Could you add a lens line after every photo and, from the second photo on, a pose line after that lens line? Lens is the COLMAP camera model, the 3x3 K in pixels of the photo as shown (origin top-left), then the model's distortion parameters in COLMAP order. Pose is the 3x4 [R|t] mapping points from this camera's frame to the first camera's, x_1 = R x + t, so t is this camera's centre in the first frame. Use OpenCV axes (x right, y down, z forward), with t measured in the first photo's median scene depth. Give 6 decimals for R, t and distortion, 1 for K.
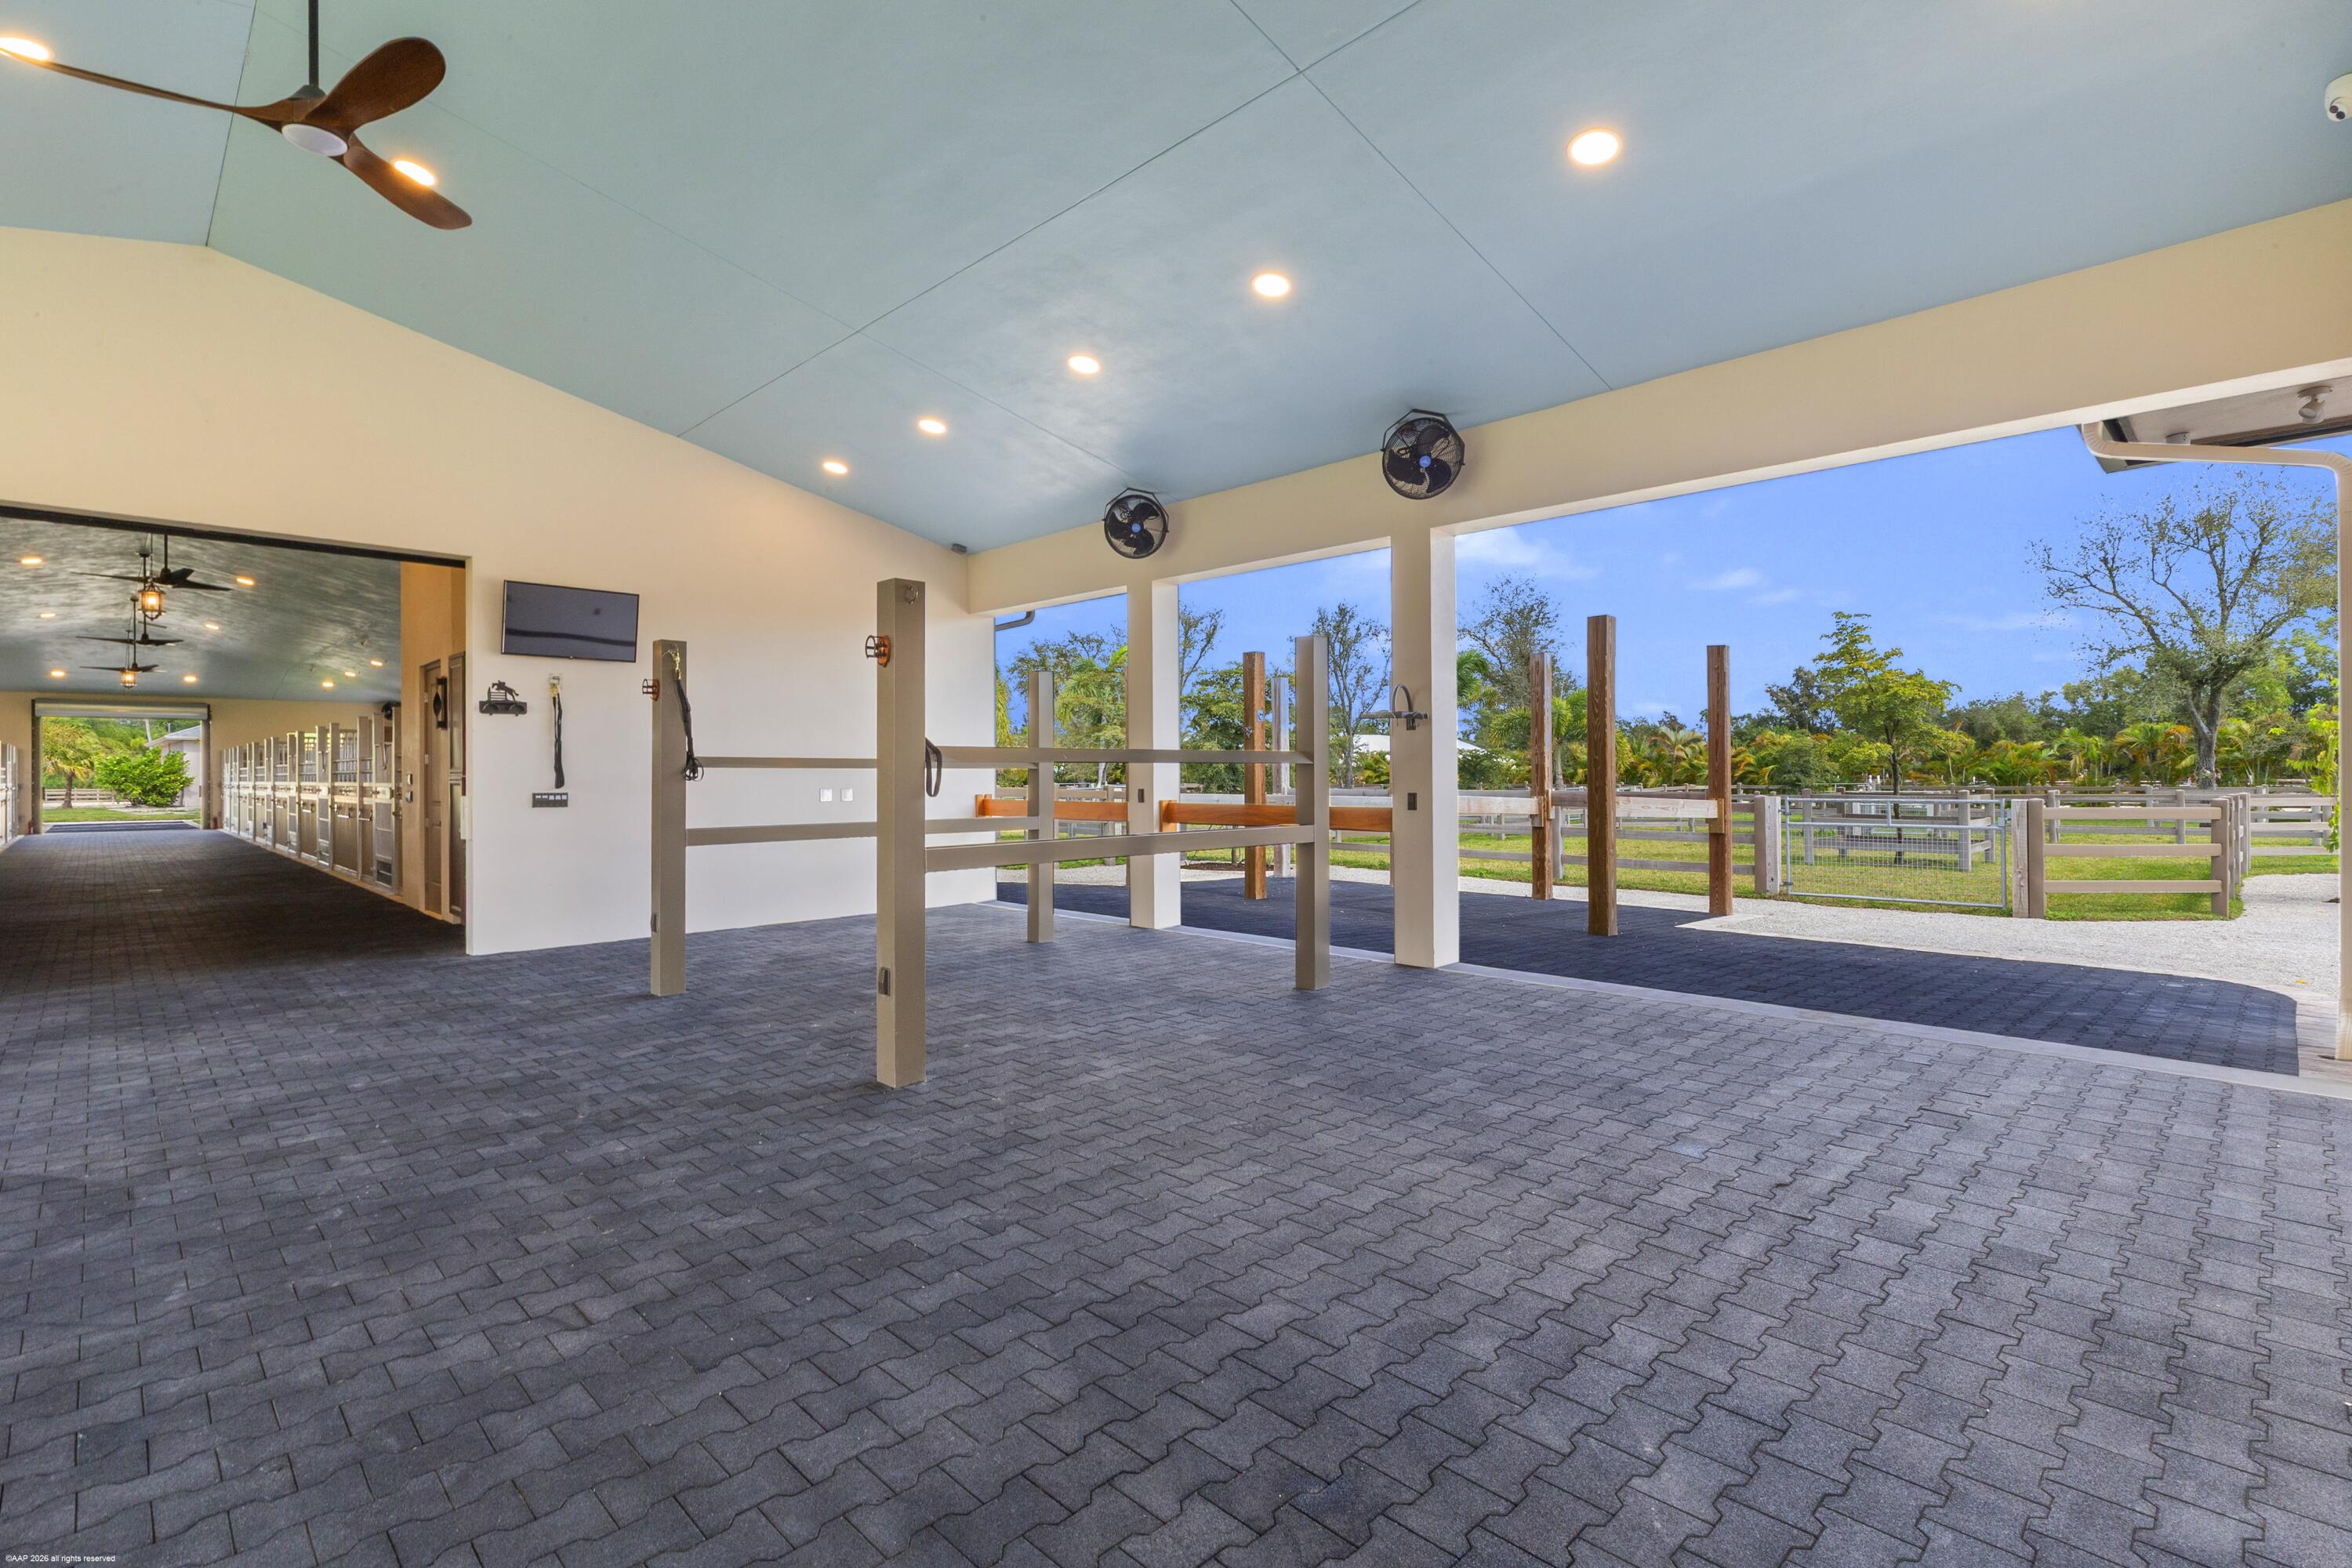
lens RADIAL K [[1079.1, 0, 1170.6], [0, 1079.1, 768.3], [0, 0, 1]] dist [-0.001036, 0.000069]
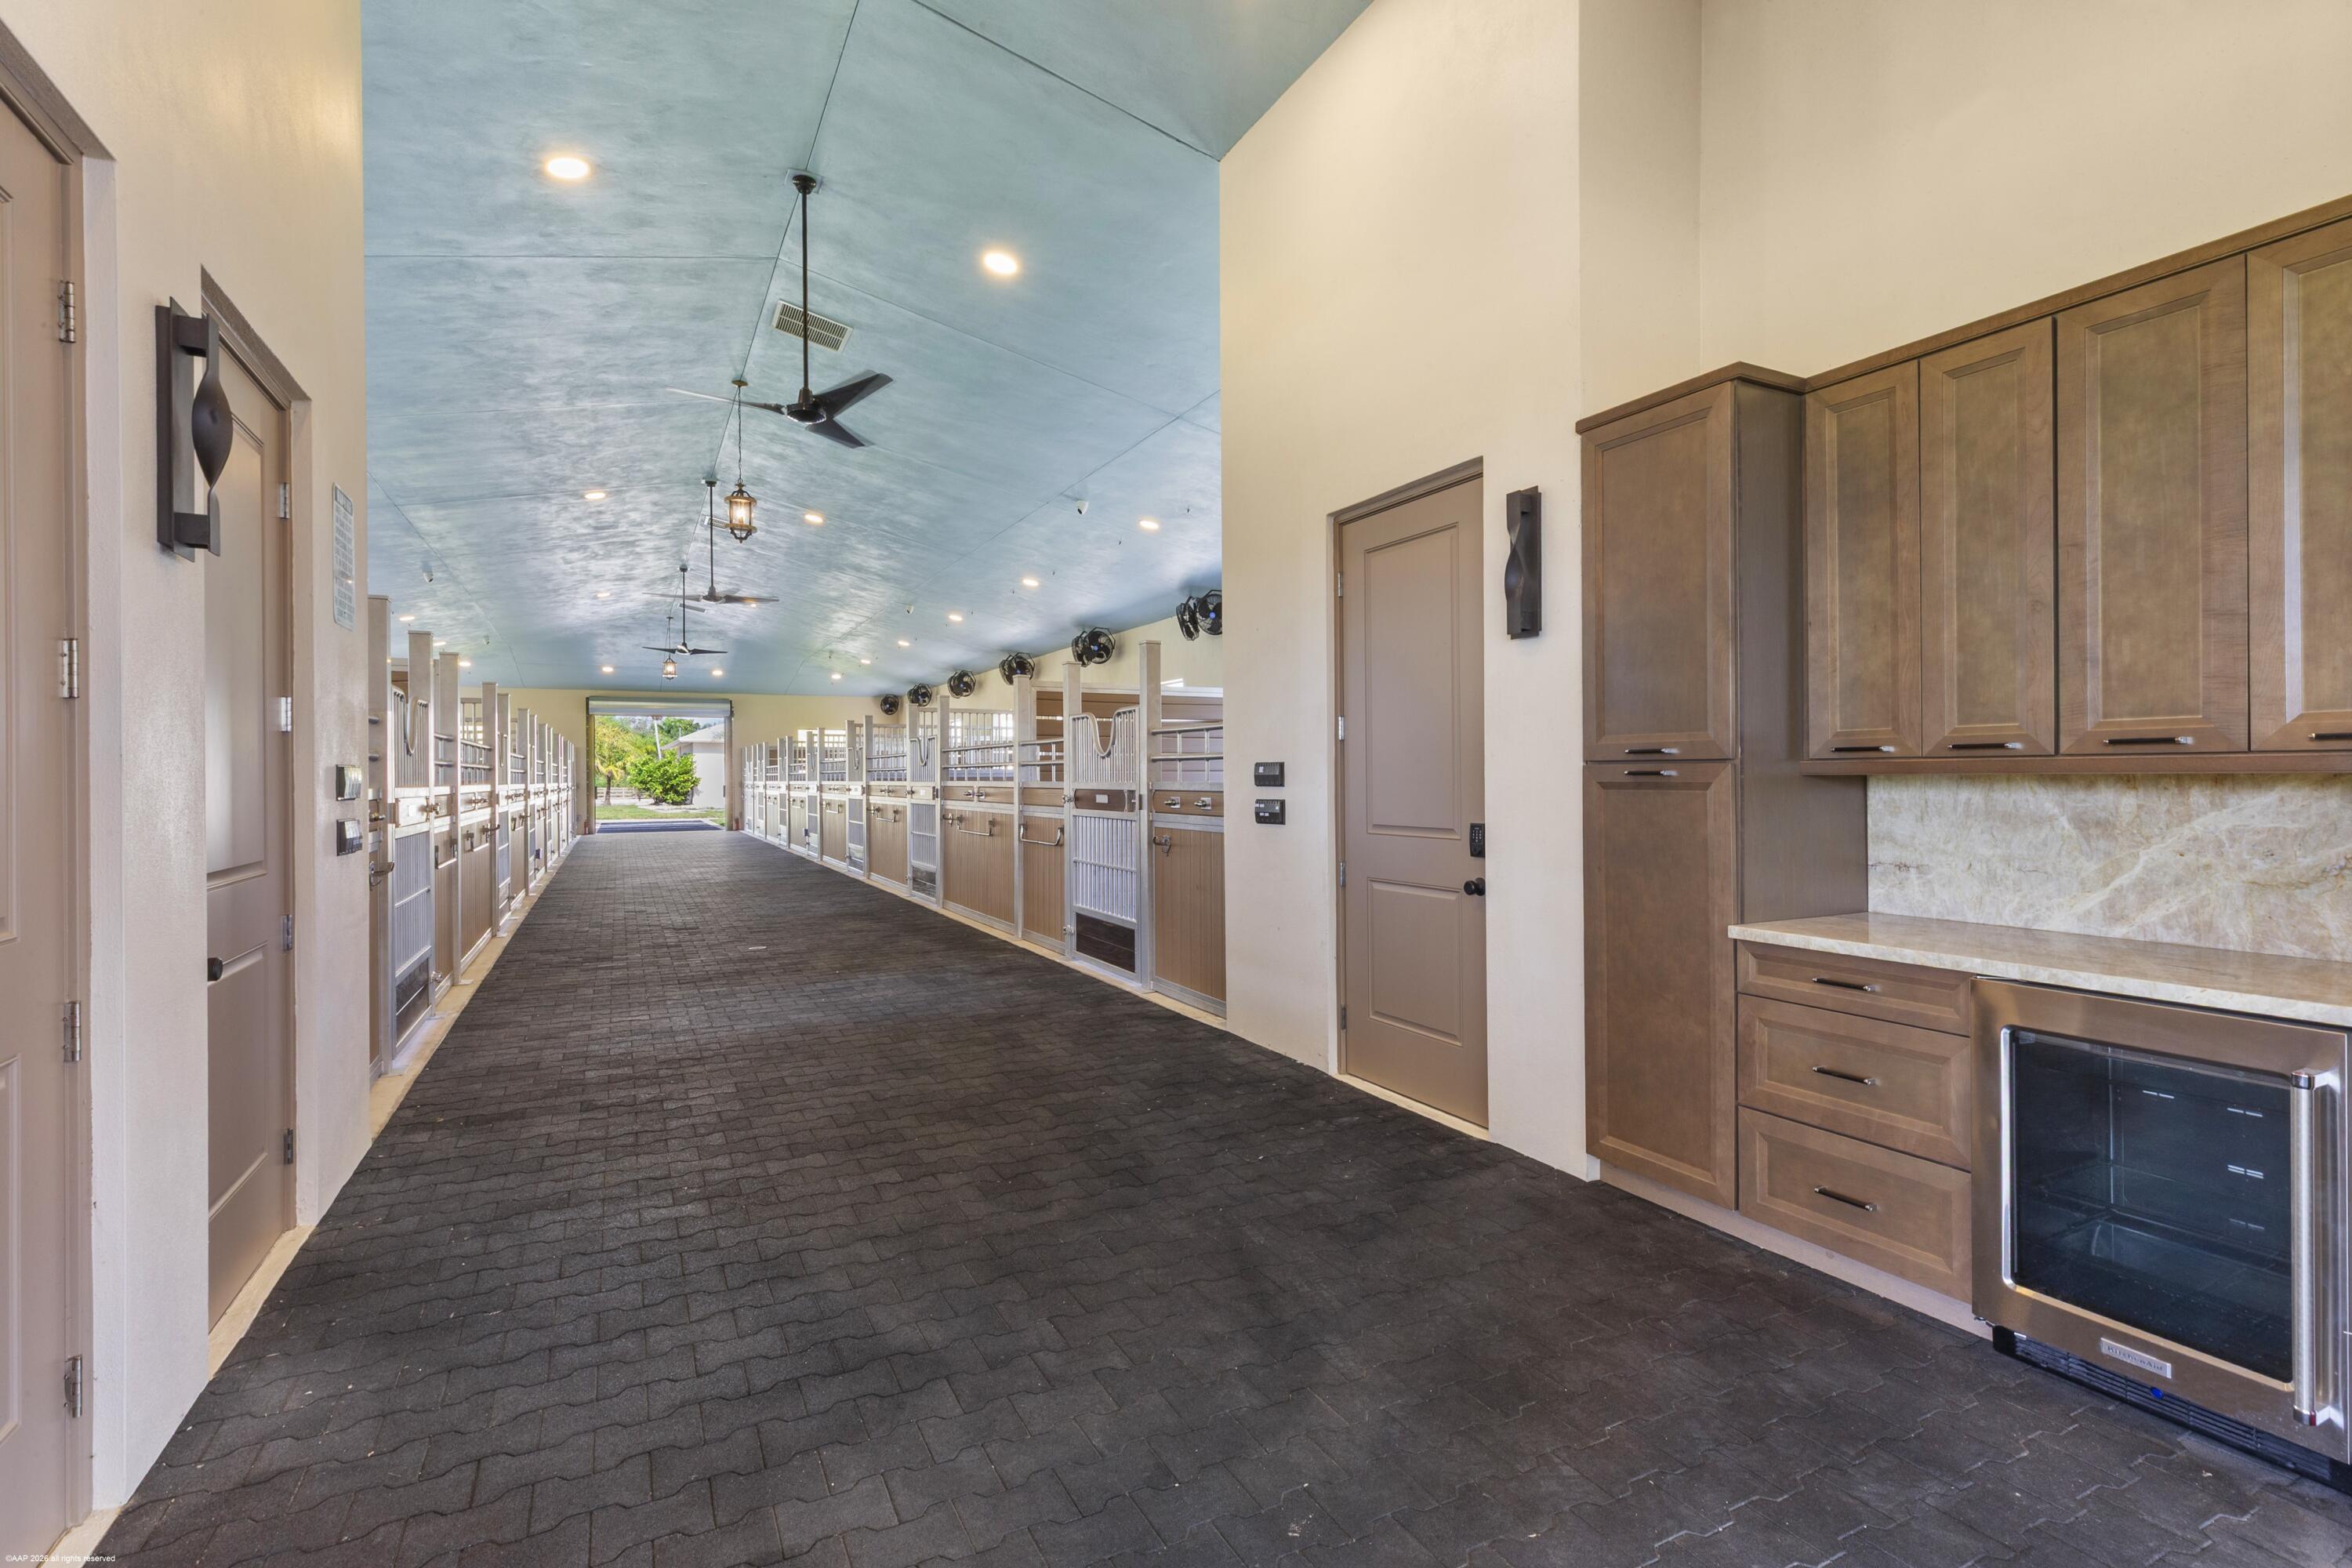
lens RADIAL K [[1079.1, 0, 1180.8], [0, 1079.1, 786.3], [0, 0, 1]] dist [-0.001036, 0.000069]
pose [[0.954676, -0.001713, -0.297642, -0.231184], [0.007643, 0.999795, 0.018762, 0.001950], [0.297549, -0.020187, 0.954493, 0.207867]]
